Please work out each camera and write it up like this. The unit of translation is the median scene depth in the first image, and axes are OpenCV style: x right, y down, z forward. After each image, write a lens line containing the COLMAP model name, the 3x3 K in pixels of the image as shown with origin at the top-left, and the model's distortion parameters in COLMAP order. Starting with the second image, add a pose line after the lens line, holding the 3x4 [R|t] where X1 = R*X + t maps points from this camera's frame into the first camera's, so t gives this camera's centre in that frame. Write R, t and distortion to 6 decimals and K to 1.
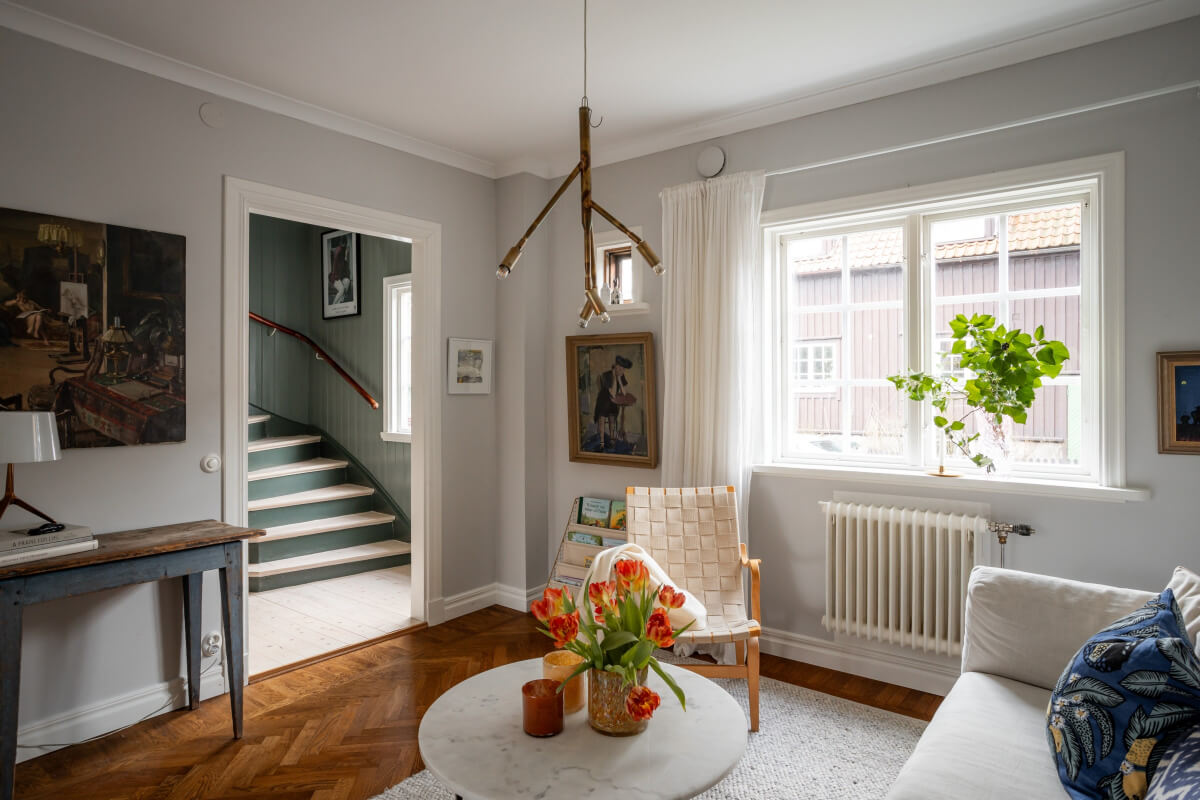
lens RADIAL K [[704.2, 0, 596.4], [0, 704.2, 384.2], [0, 0, 1]] dist [-0.041641, 0.032724]
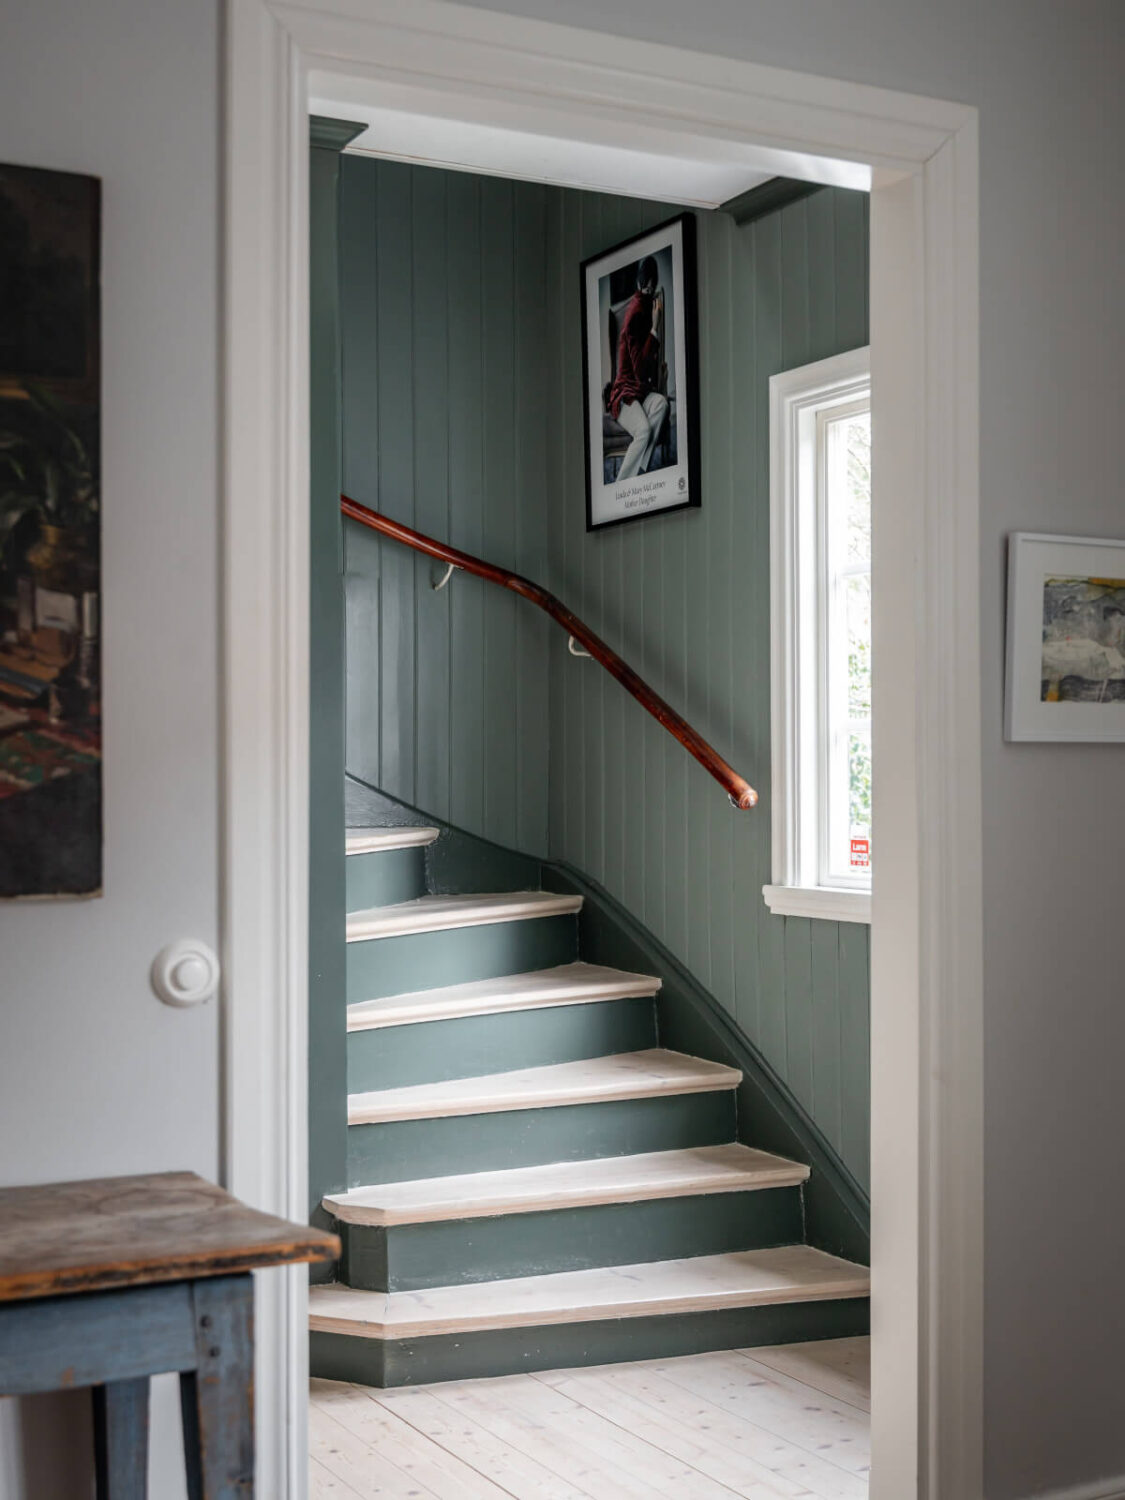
lens RADIAL K [[2010.4, 0, 552.8], [0, 2010.4, 752.0], [0, 0, 1]] dist [-0.021489, 0.000000]
pose [[0.920099, -0.004058, -0.391664, -0.073334], [0.002100, 0.999983, -0.005427, 0.021791], [0.391679, 0.004171, 0.920092, 0.238456]]
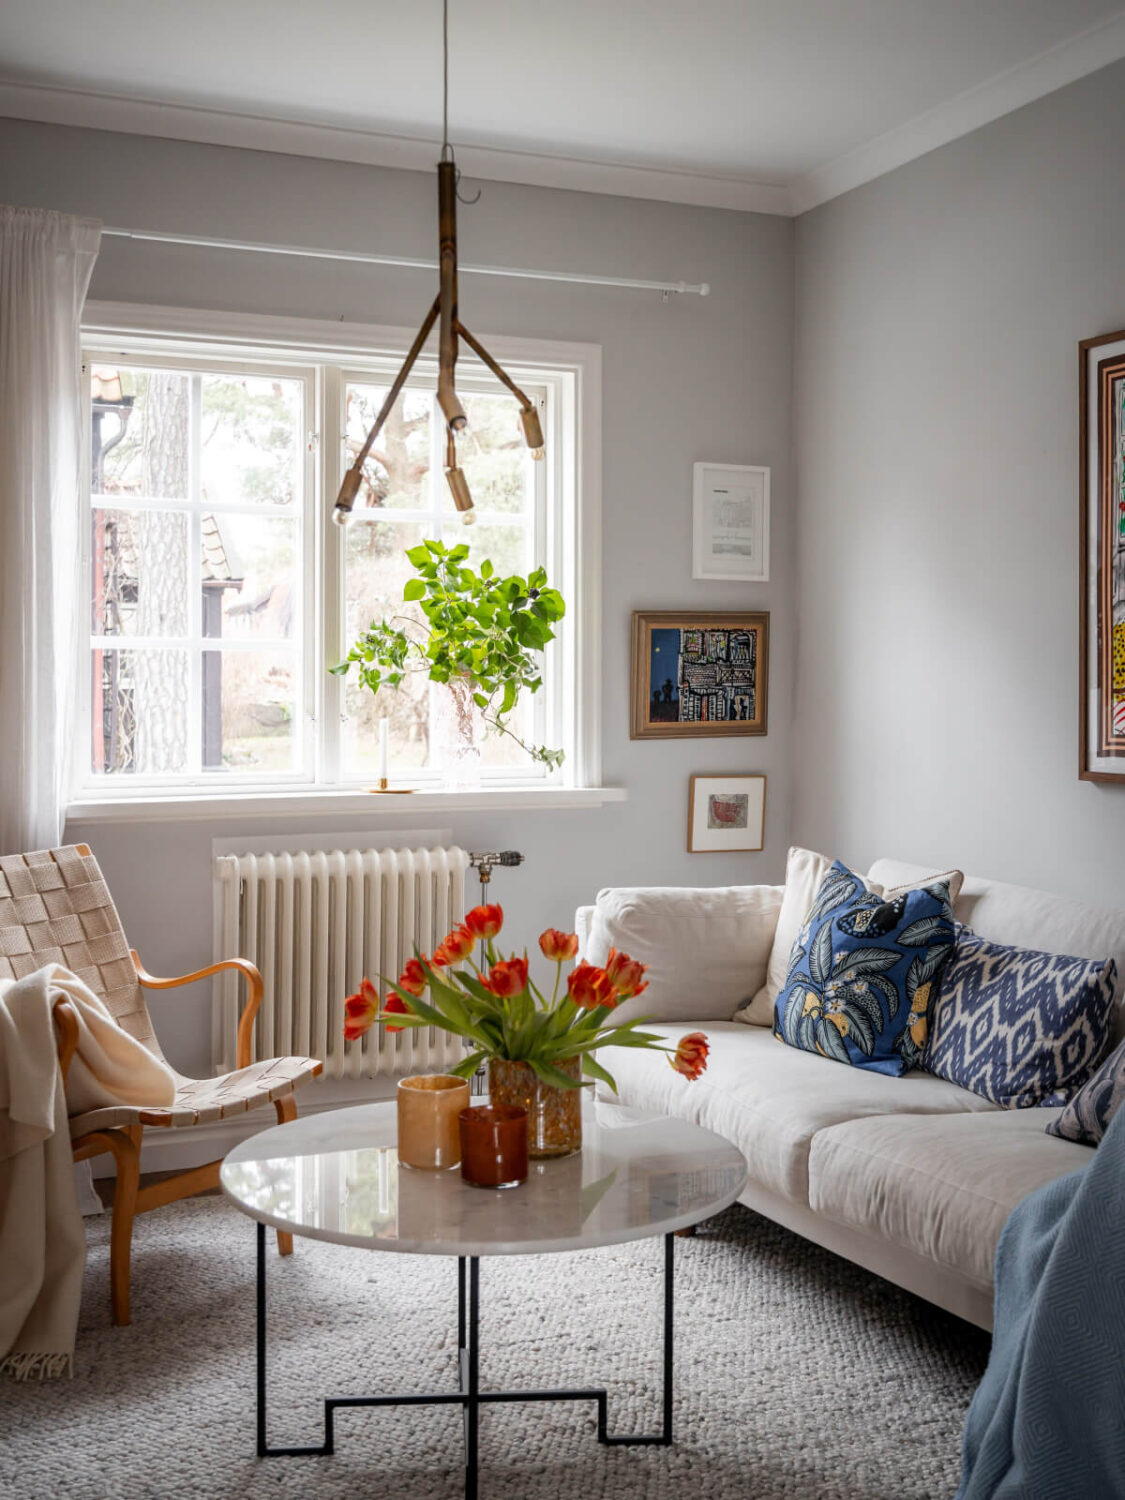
lens RADIAL K [[1749.4, 0, 548.3], [0, 1749.4, 681.6], [0, 0, 1]] dist [-0.024532, 0.000000]
pose [[0.457667, 0.005969, 0.889104, -0.626905], [-0.004450, 0.999980, -0.004423, 0.027427], [-0.889113, -0.001933, 0.457685, 0.113182]]
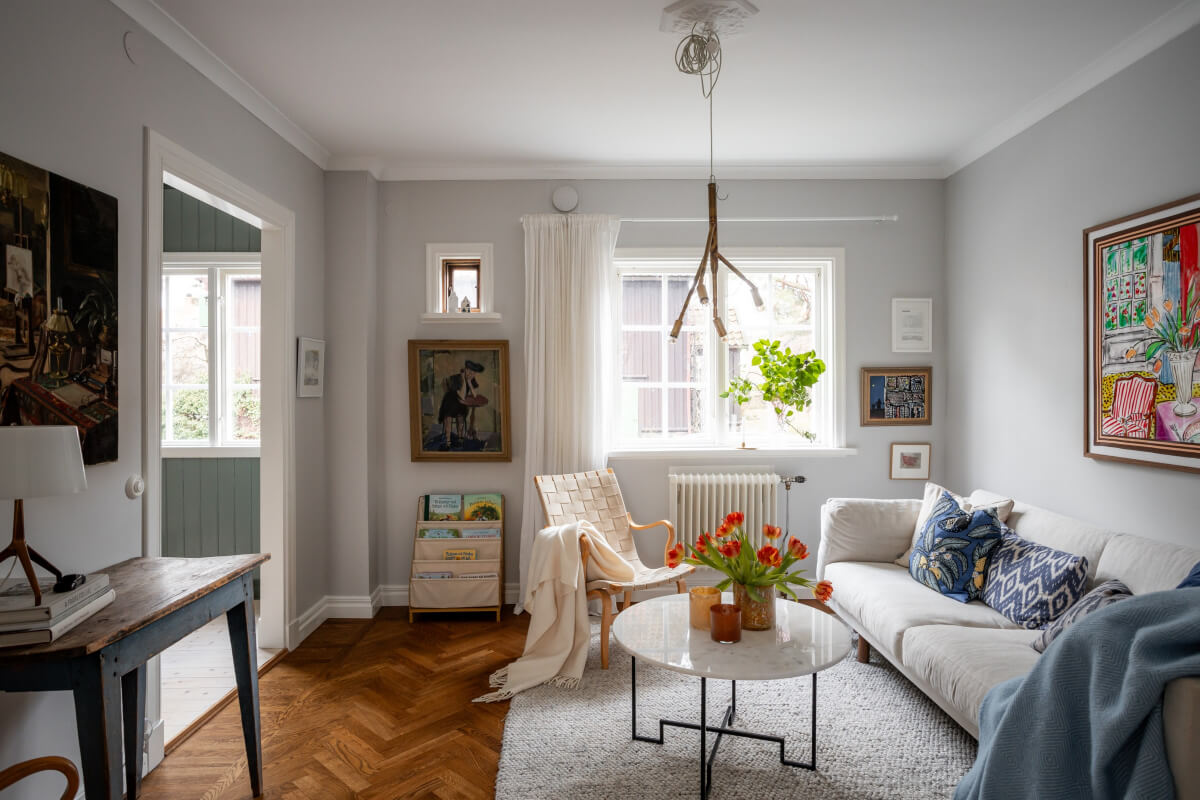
lens RADIAL K [[704.2, 0, 593.8], [0, 704.2, 387.1], [0, 0, 1]] dist [-0.041641, 0.032724]
pose [[0.778358, -0.001815, 0.627818, -0.503021], [0.000680, 0.999998, 0.002047, -0.001255], [-0.627820, -0.001166, 0.778358, 0.041153]]
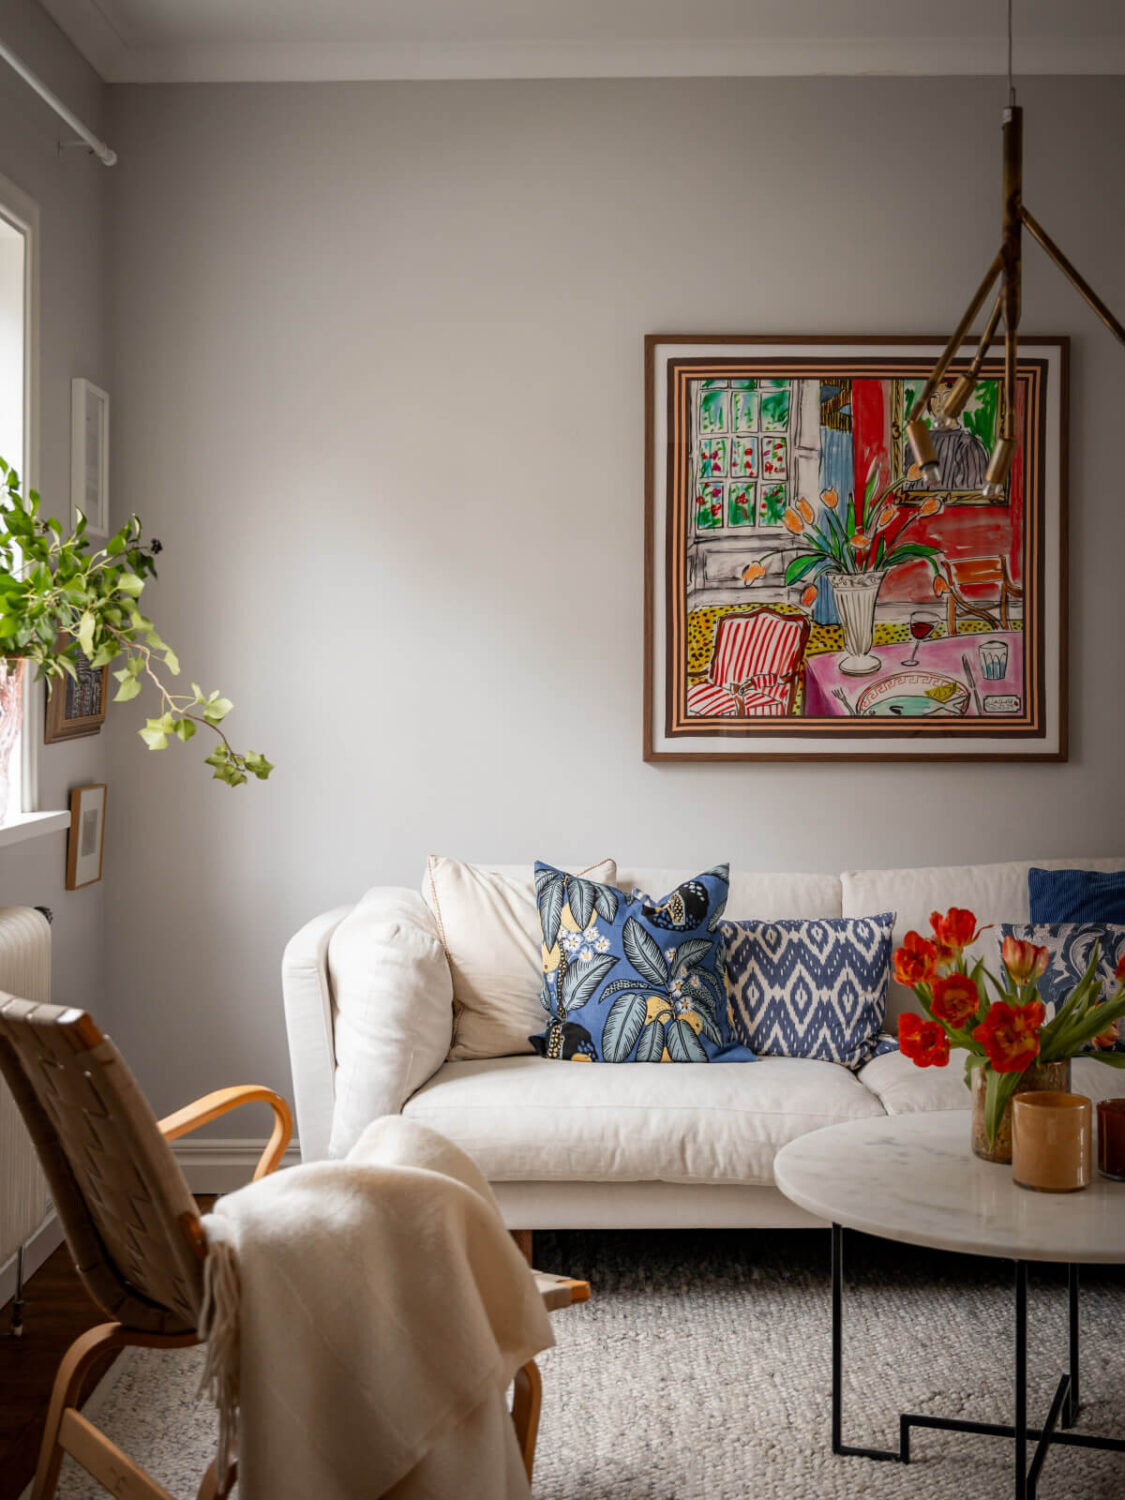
lens RADIAL K [[2010.4, 0, 590.8], [0, 2010.4, 653.9], [0, 0, 1]] dist [-0.021489, 0.000000]
pose [[-0.636581, 0.009187, 0.771155, -0.490368], [0.002398, 0.999948, -0.009933, 0.026532], [-0.771206, -0.004474, -0.636570, 1.086982]]
